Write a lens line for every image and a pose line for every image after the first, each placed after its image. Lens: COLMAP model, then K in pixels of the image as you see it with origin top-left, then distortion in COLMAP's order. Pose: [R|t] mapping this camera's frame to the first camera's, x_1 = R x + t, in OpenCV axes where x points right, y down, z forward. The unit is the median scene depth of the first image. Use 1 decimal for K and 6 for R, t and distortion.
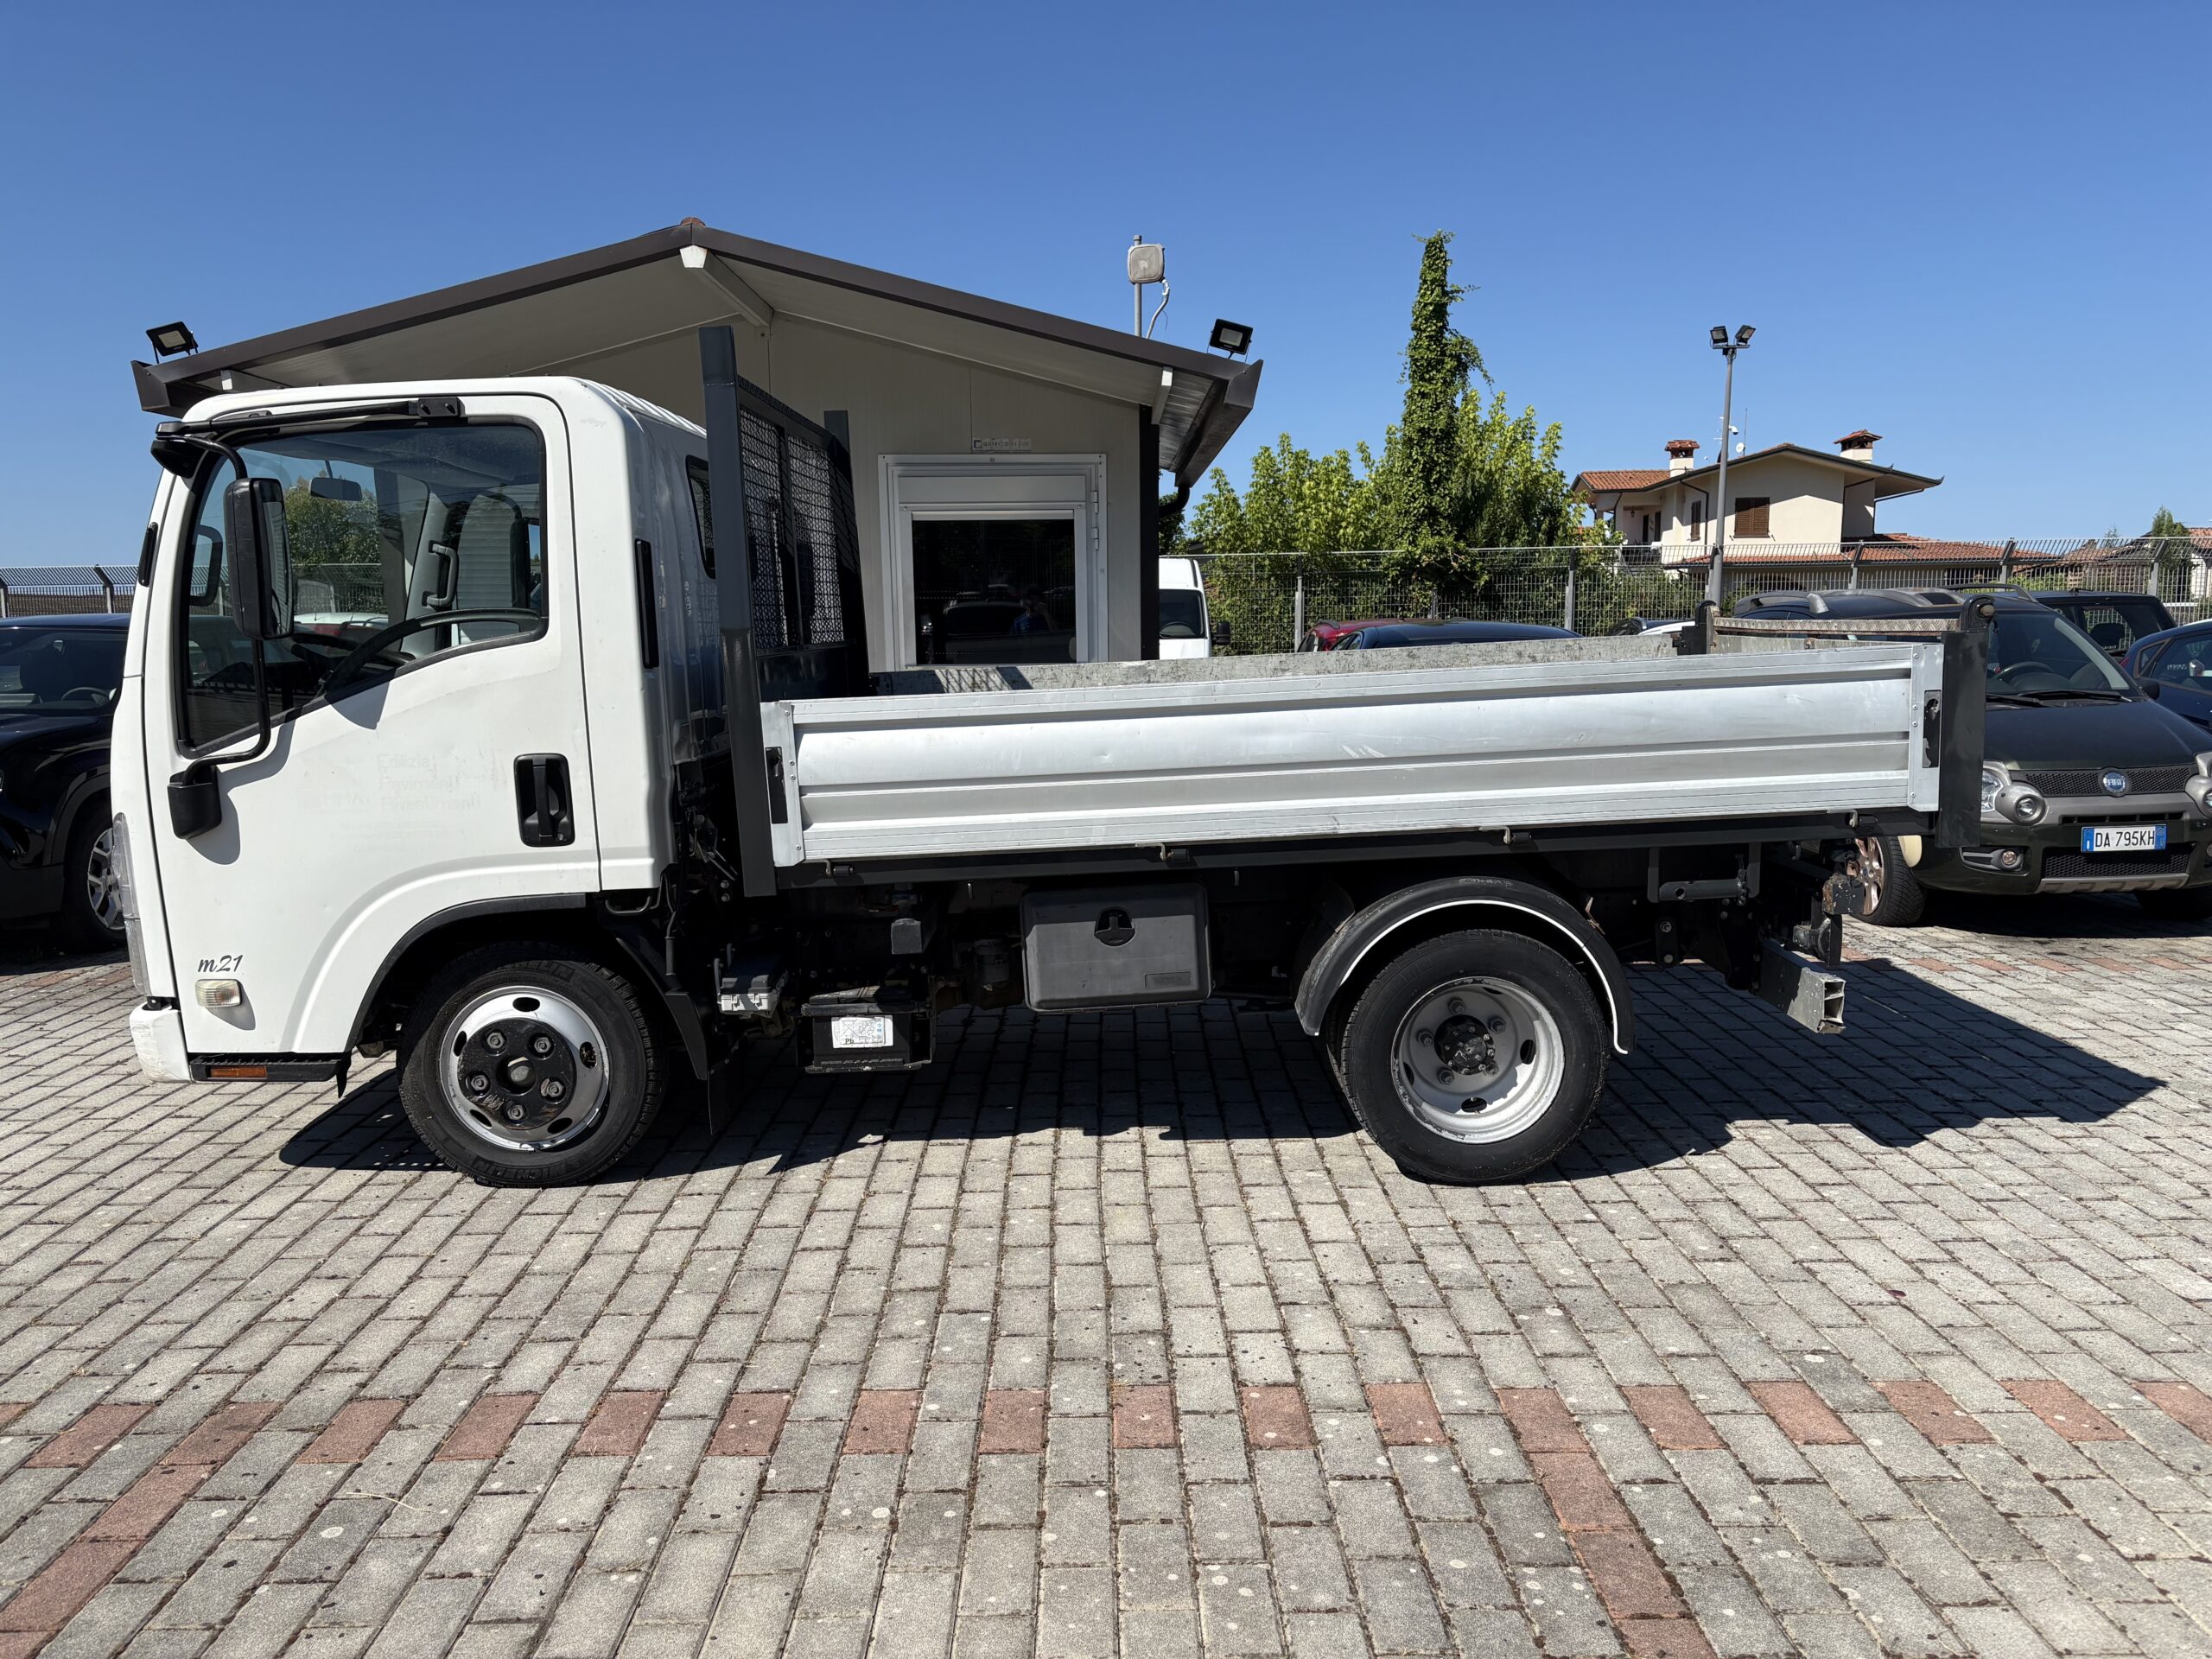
lens RADIAL K [[1680.0, 0, 1097.1], [0, 1680.0, 826.7], [0, 0, 1]] dist [0.065897, -0.074100]
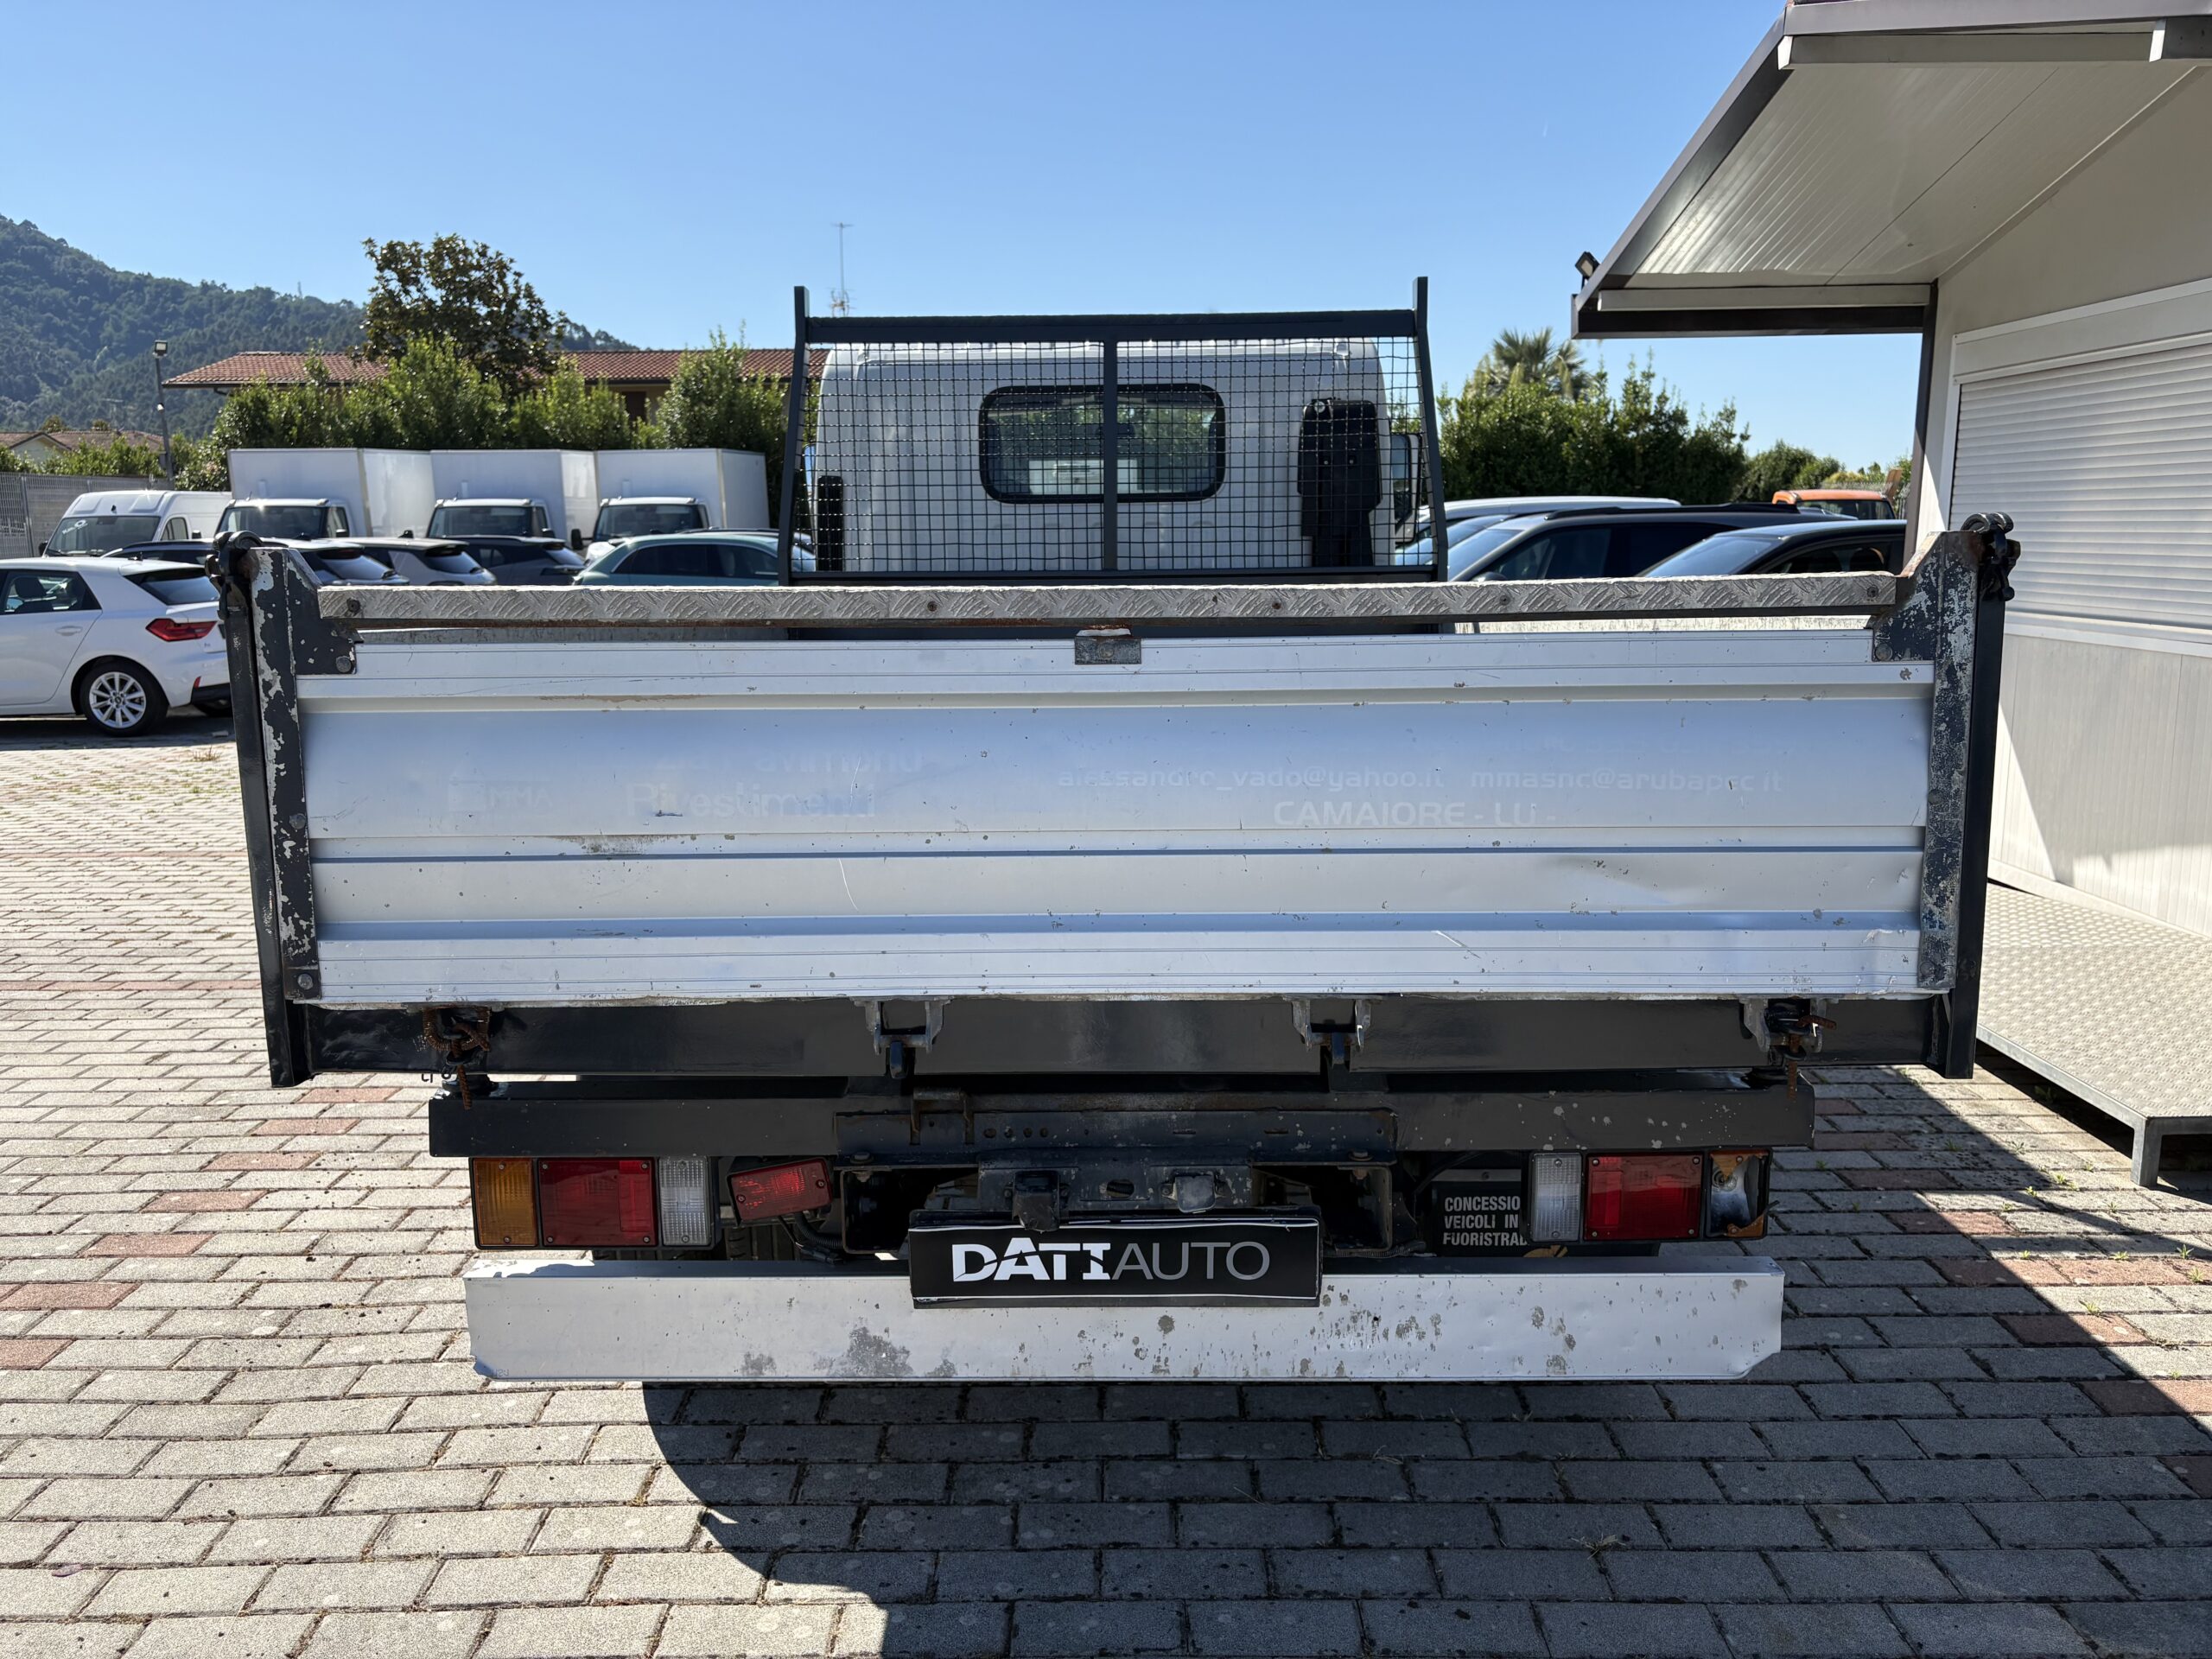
lens RADIAL K [[1668.1, 0, 1117.2], [0, 1668.1, 828.9], [0, 0, 1]] dist [0.058276, -0.066890]
pose [[-0.009246, 0.181169, -0.983409, 0.936290], [-0.115796, 0.976640, 0.181011, -0.161982], [0.993230, 0.115548, 0.011949, 1.198352]]
